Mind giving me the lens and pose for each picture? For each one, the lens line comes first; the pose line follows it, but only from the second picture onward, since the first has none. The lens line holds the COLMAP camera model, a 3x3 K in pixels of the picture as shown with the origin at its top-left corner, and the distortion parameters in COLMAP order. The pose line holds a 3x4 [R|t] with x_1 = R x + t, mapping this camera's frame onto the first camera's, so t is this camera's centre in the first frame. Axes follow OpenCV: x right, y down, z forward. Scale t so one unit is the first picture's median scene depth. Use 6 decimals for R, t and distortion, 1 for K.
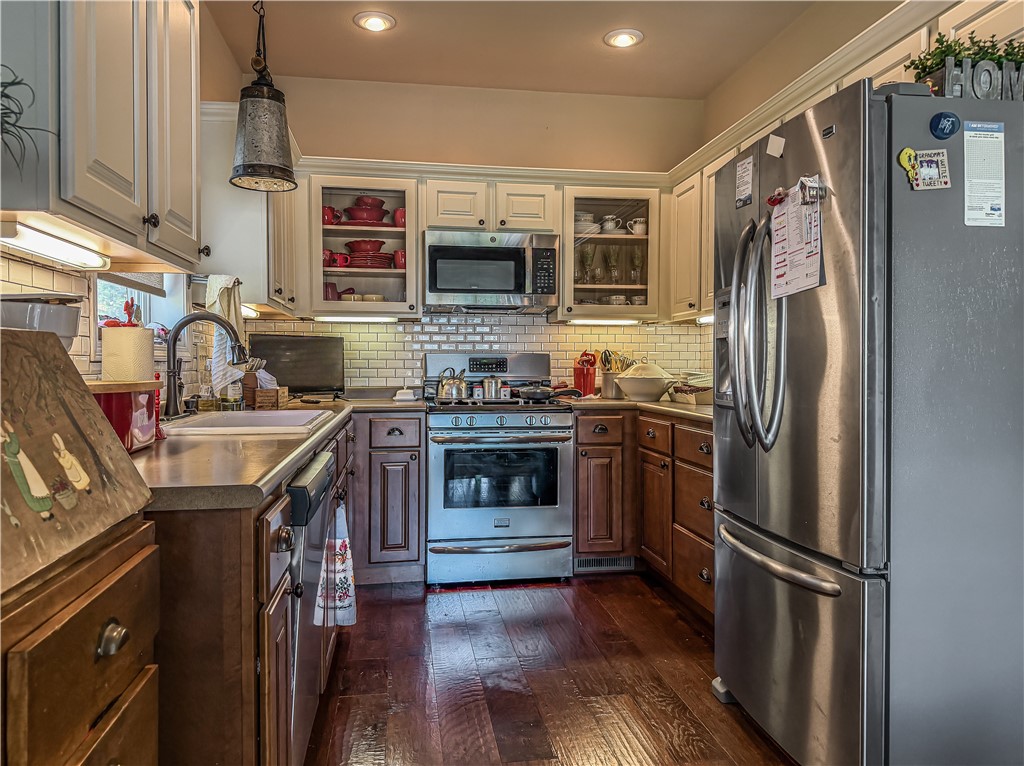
lens RADIAL K [[712.3, 0, 512.1], [0, 712.3, 382.0], [0, 0, 1]] dist [0.012734, -0.019415]
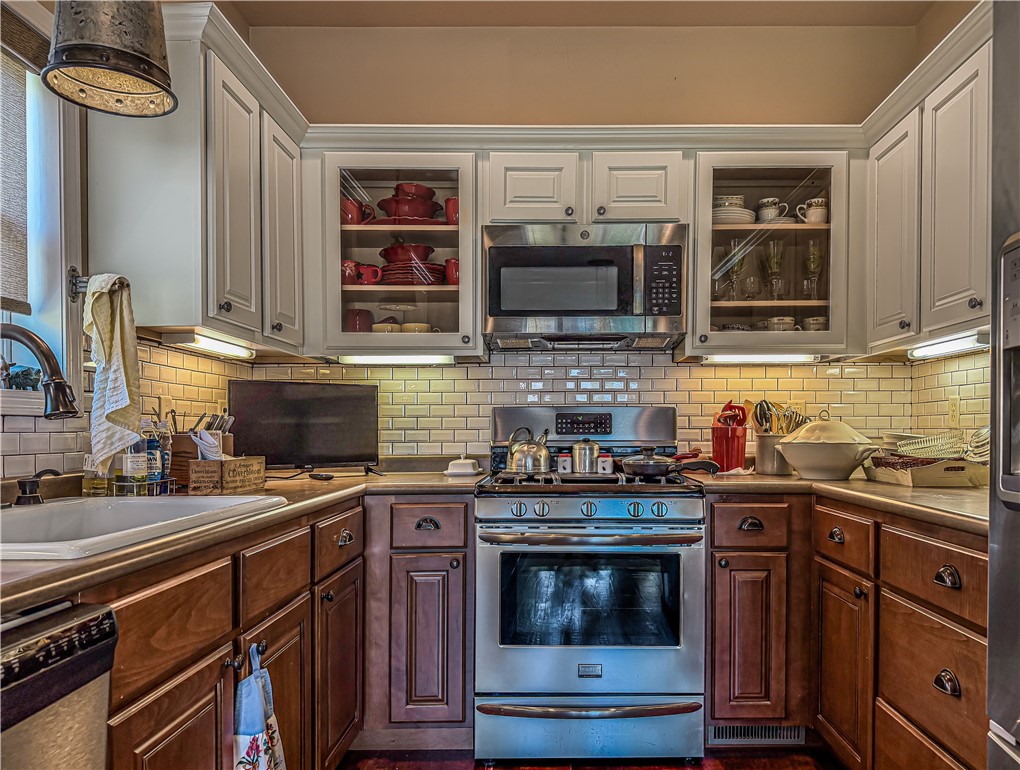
lens RADIAL K [[723.8, 0, 553.0], [0, 723.8, 448.3], [0, 0, 1]] dist [-0.003398, -0.014003]
pose [[0.985342, 0.001455, -0.170582, 0.058719], [-0.001217, 0.999998, 0.001500, -0.001716], [0.170584, -0.001271, 0.985342, 0.329876]]
